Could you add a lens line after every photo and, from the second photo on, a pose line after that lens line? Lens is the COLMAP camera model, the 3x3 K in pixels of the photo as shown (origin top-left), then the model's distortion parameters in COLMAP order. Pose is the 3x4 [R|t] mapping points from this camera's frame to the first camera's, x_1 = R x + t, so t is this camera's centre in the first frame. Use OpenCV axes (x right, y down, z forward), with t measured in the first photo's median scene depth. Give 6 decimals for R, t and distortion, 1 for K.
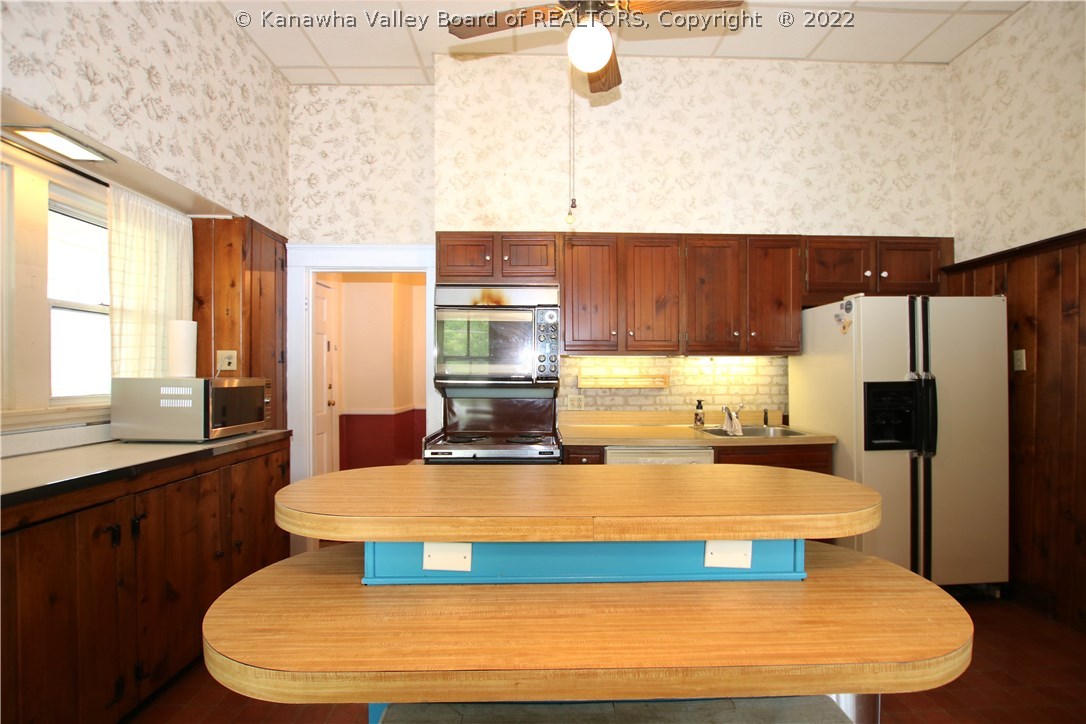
lens RADIAL K [[502.9, 0, 542.9], [0, 502.9, 367.4], [0, 0, 1]] dist [-0.024924, 0.000174]
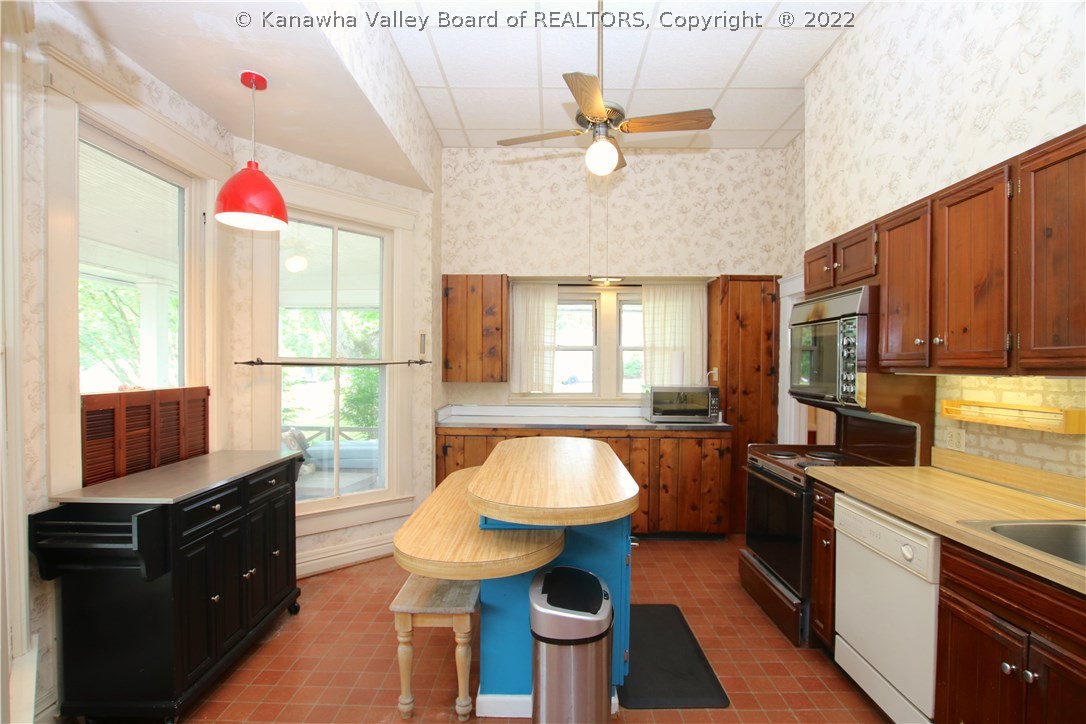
lens RADIAL K [[502.9, 0, 542.9], [0, 502.9, 367.4], [0, 0, 1]] dist [-0.024924, 0.000174]
pose [[-0.022999, -0.000075, -0.999735, 0.826440], [0.003994, 0.999992, -0.000167, -0.034423], [0.999728, -0.003997, -0.022998, 0.482098]]
